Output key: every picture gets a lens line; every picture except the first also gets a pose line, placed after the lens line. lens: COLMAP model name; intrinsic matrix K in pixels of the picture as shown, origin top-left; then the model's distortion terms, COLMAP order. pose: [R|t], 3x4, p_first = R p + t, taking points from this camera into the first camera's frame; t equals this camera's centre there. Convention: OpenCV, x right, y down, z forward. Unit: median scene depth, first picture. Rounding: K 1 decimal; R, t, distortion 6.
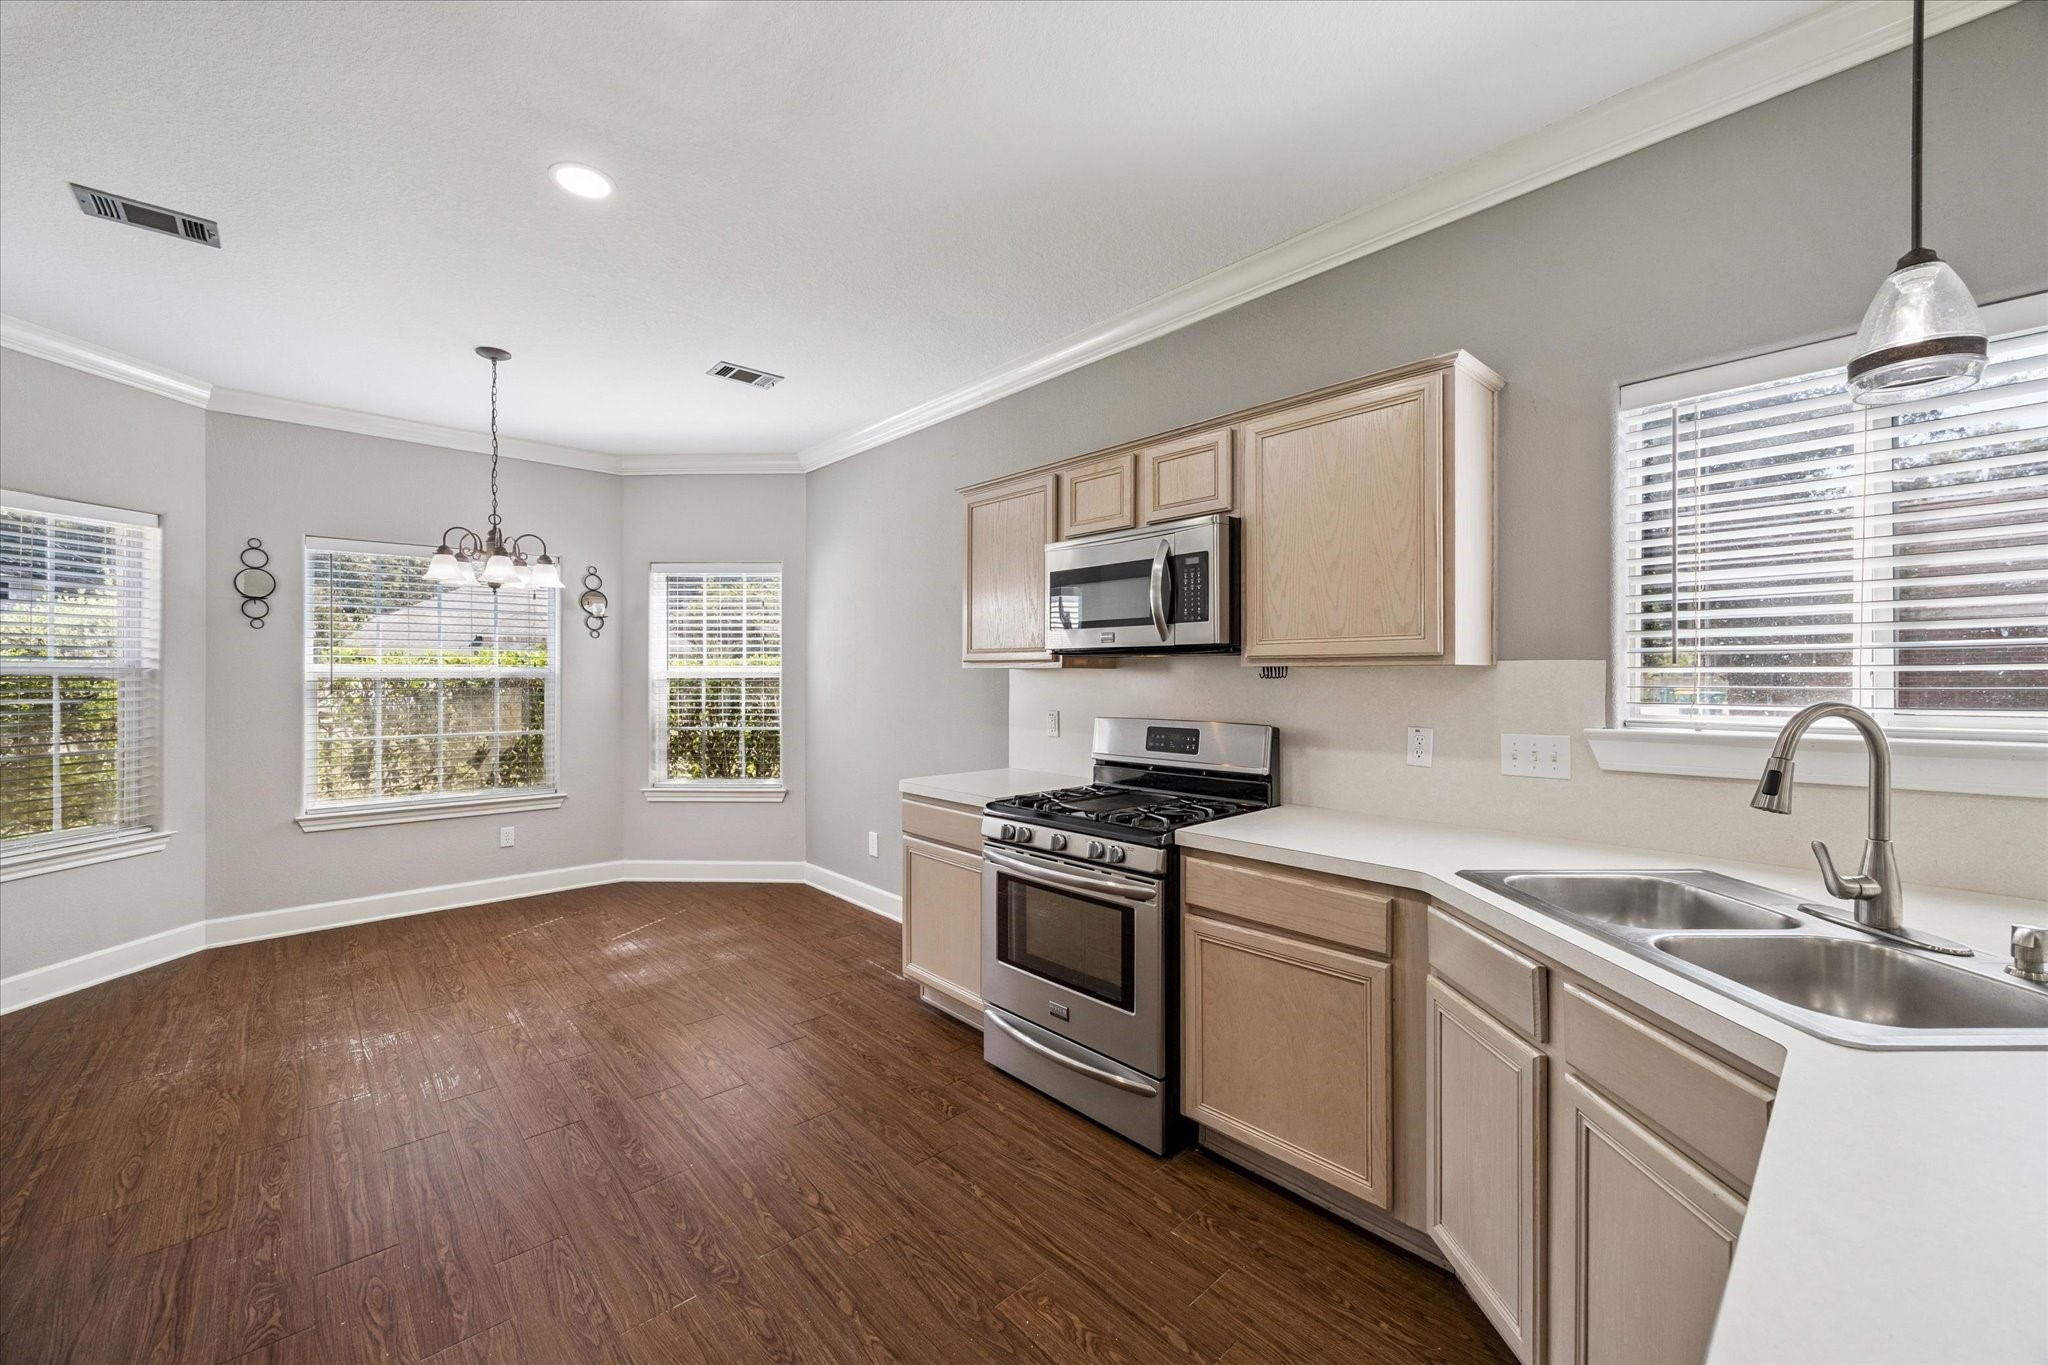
lens RADIAL K [[794.6, 0, 1021.6], [0, 794.6, 687.4], [0, 0, 1]] dist [-0.000790, -0.000183]
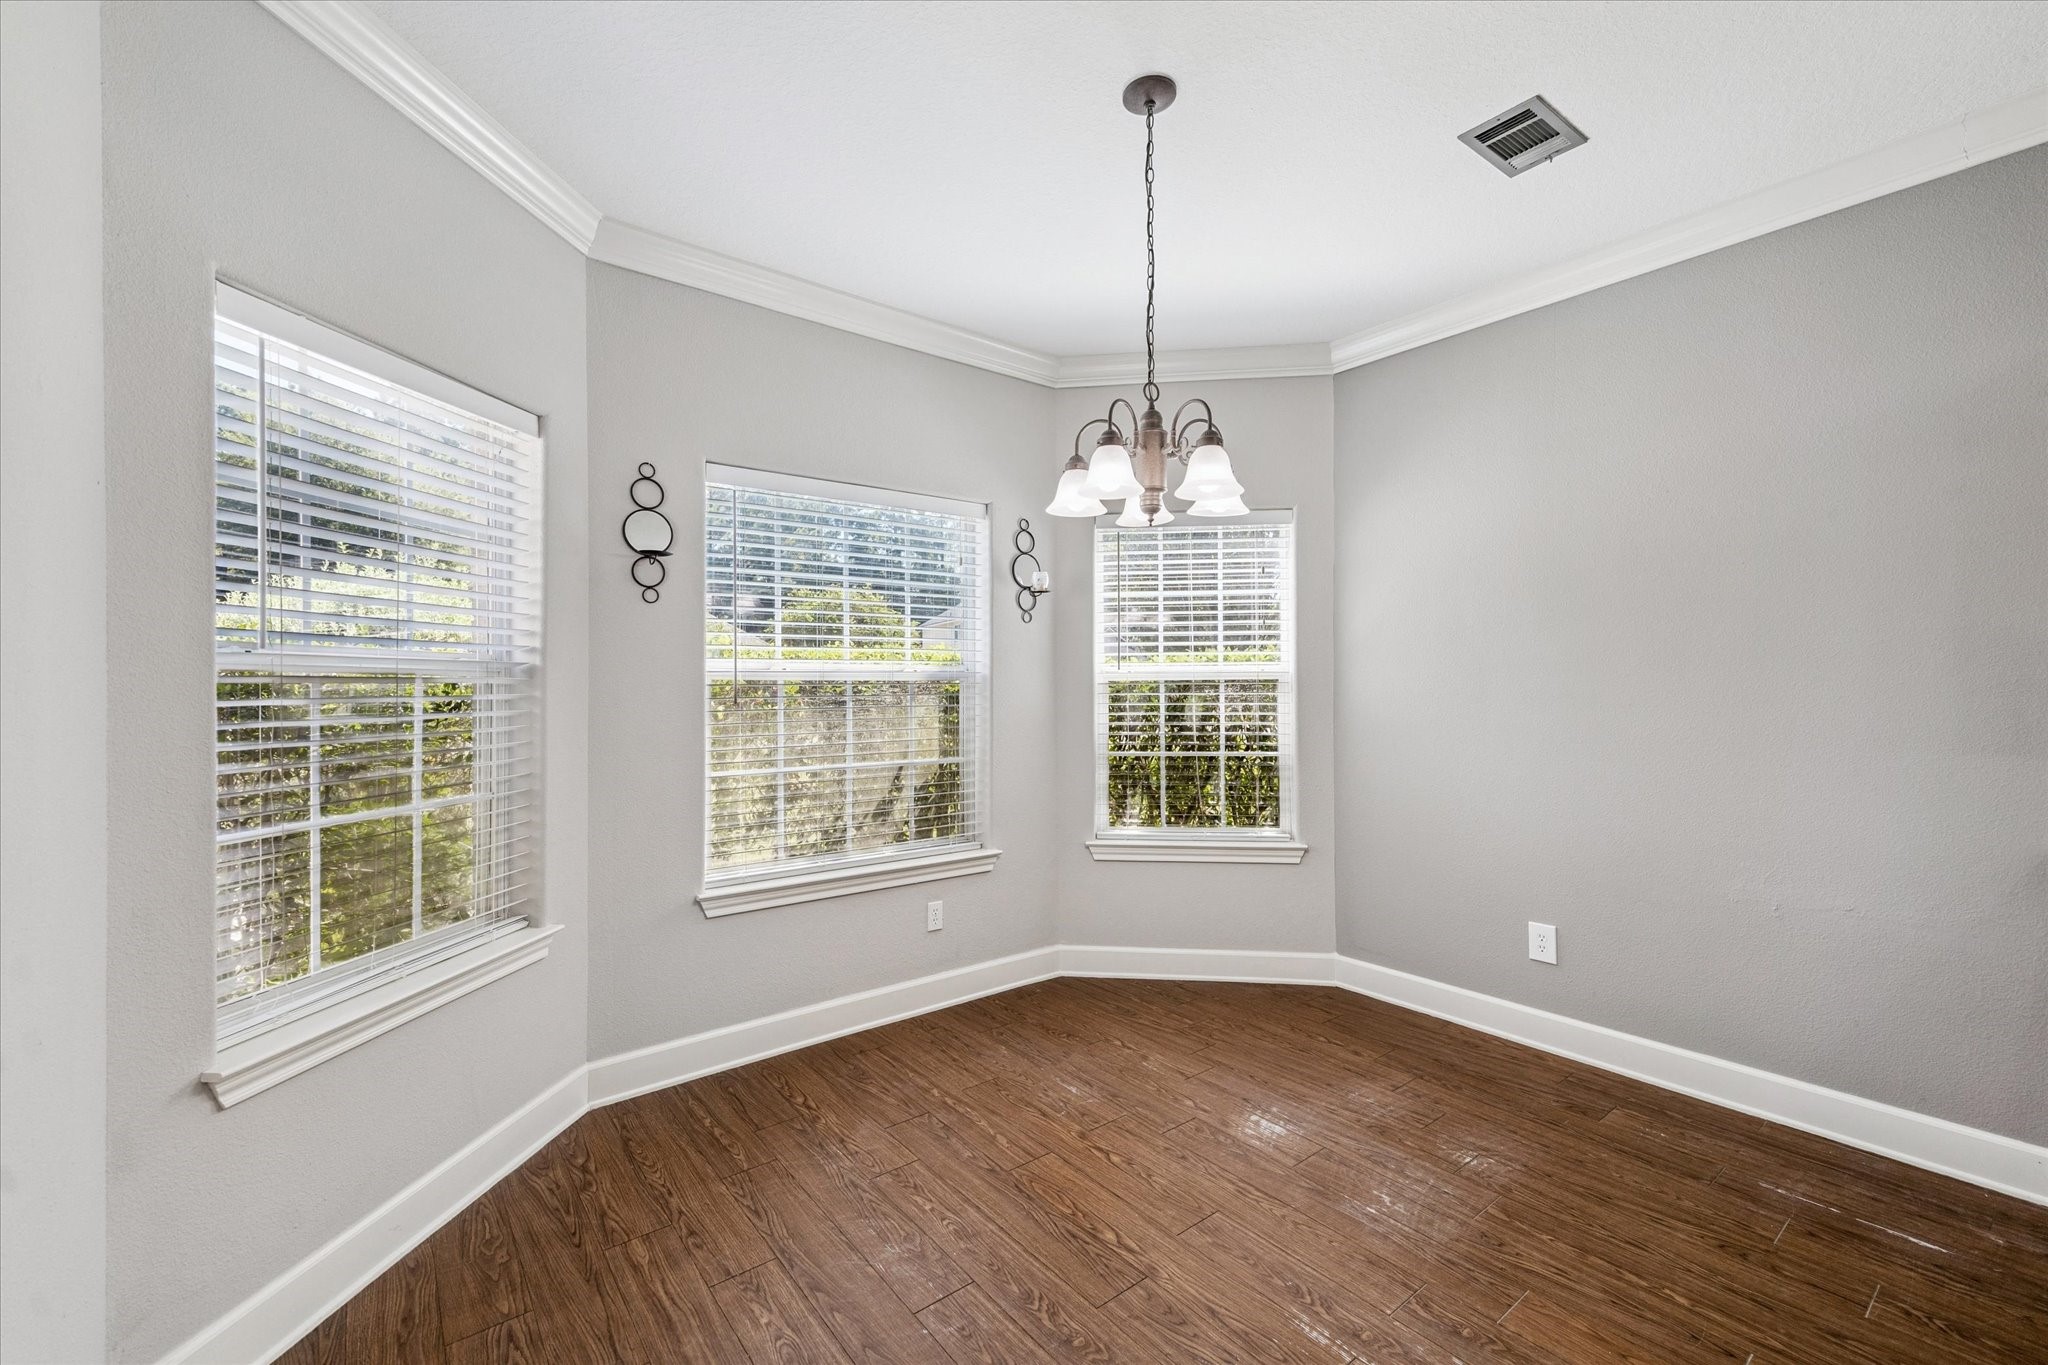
lens RADIAL K [[842.6, 0, 1025.6], [0, 842.6, 692.6], [0, 0, 1]] dist [0.010328, -0.000014]
pose [[0.997199, -0.003043, -0.074726, -0.699271], [0.002657, 0.999983, -0.005274, 0.003495], [0.074741, 0.005060, 0.997190, 0.391592]]
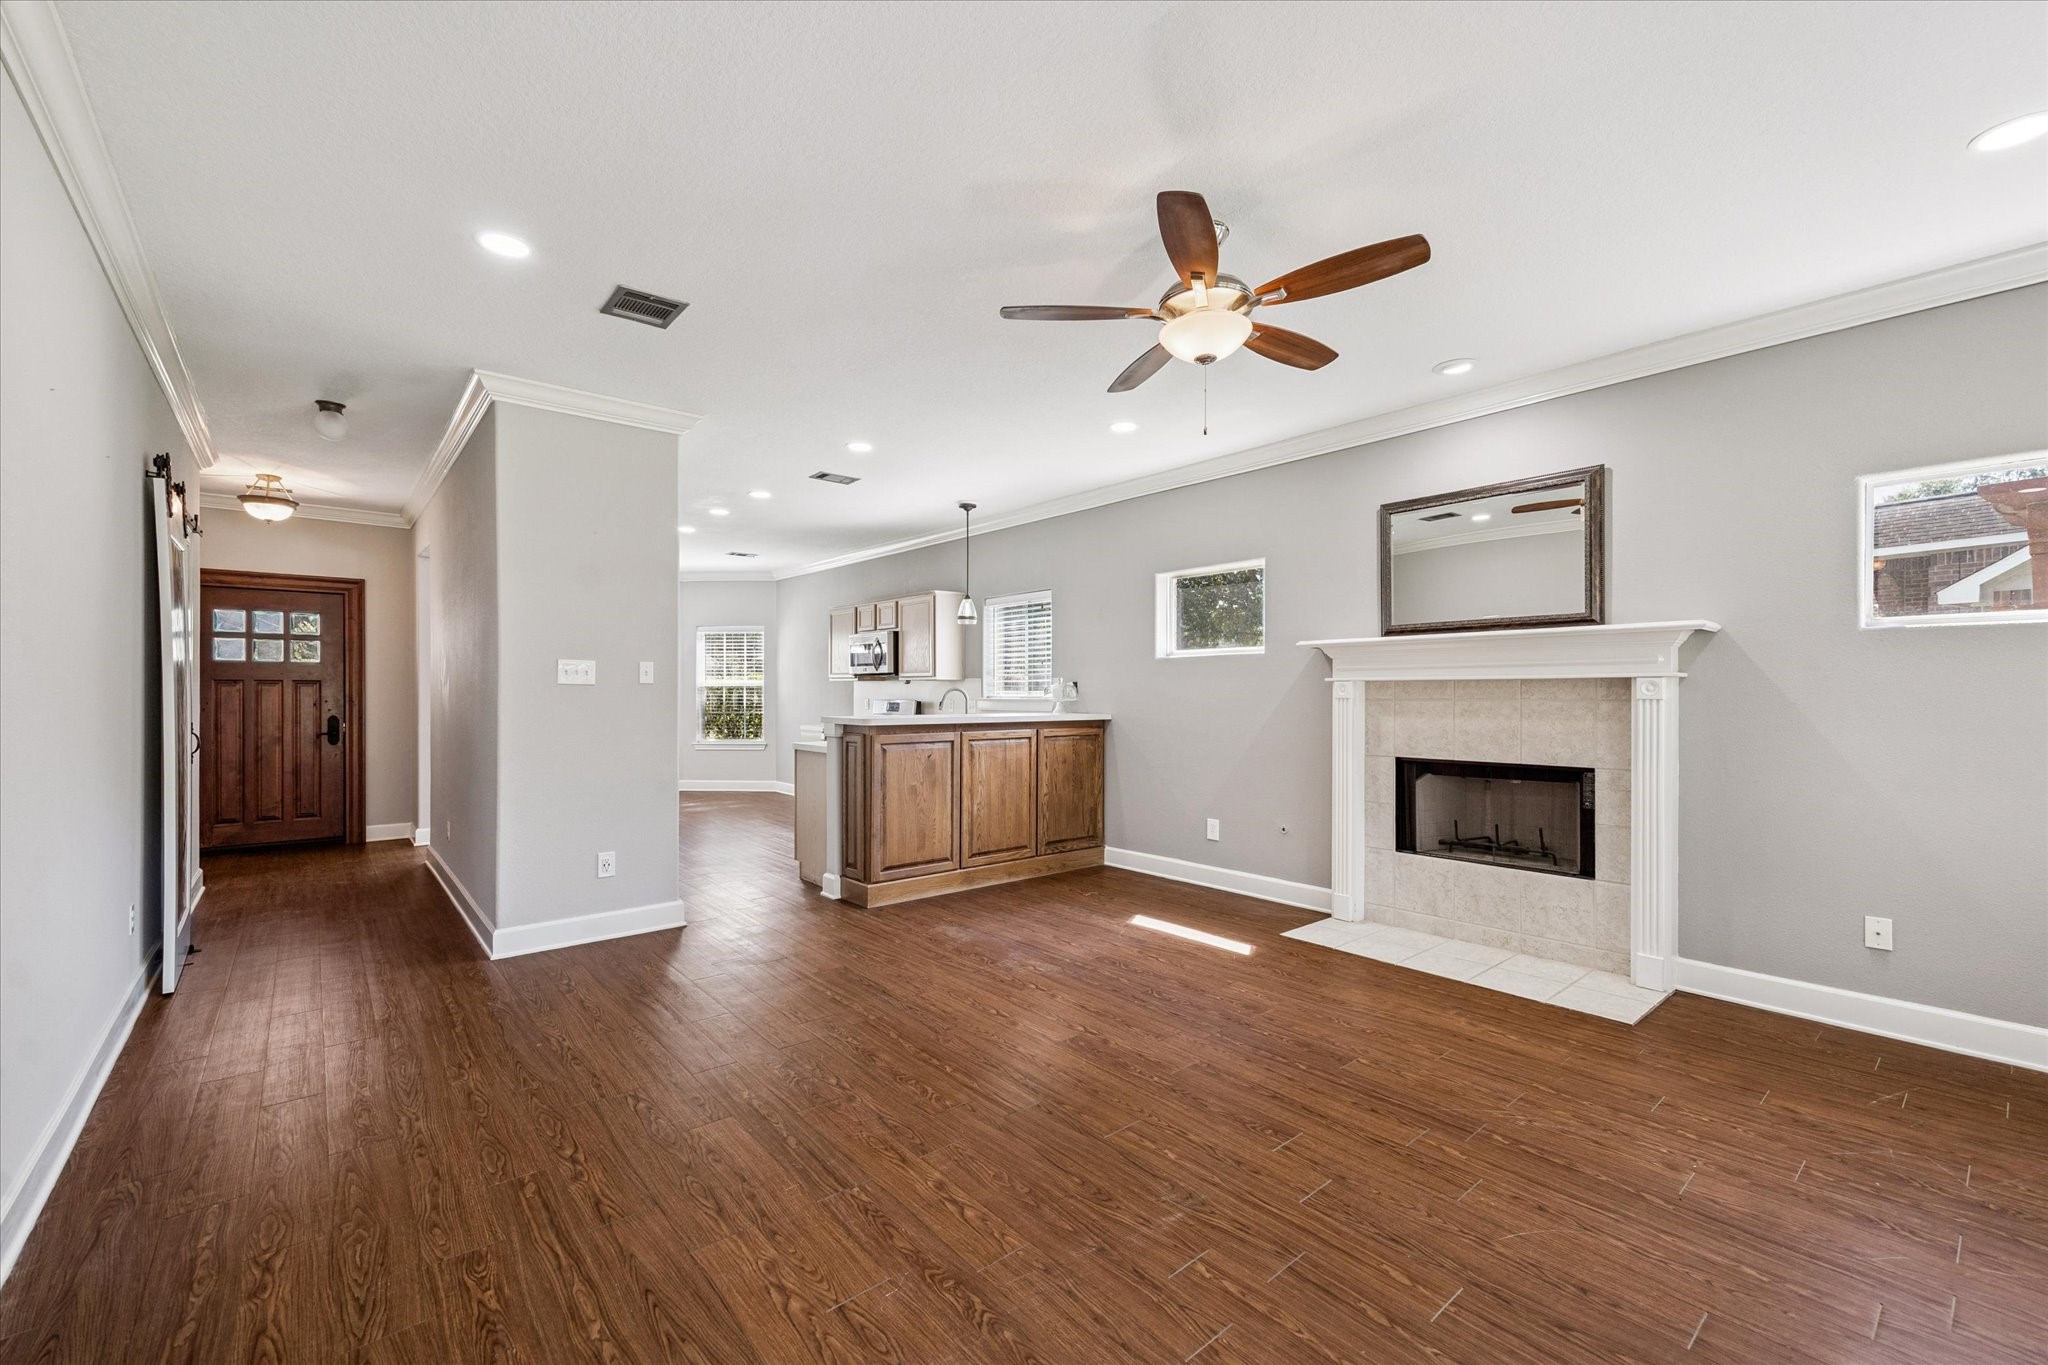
lens RADIAL K [[842.6, 0, 1025.6], [0, 842.6, 692.6], [0, 0, 1]] dist [0.010328, -0.000014]
pose [[0.999234, -0.000458, -0.039134, 0.615168], [0.000007, 0.999934, -0.011503, 0.040541], [0.039137, 0.011494, 0.999168, -1.521930]]
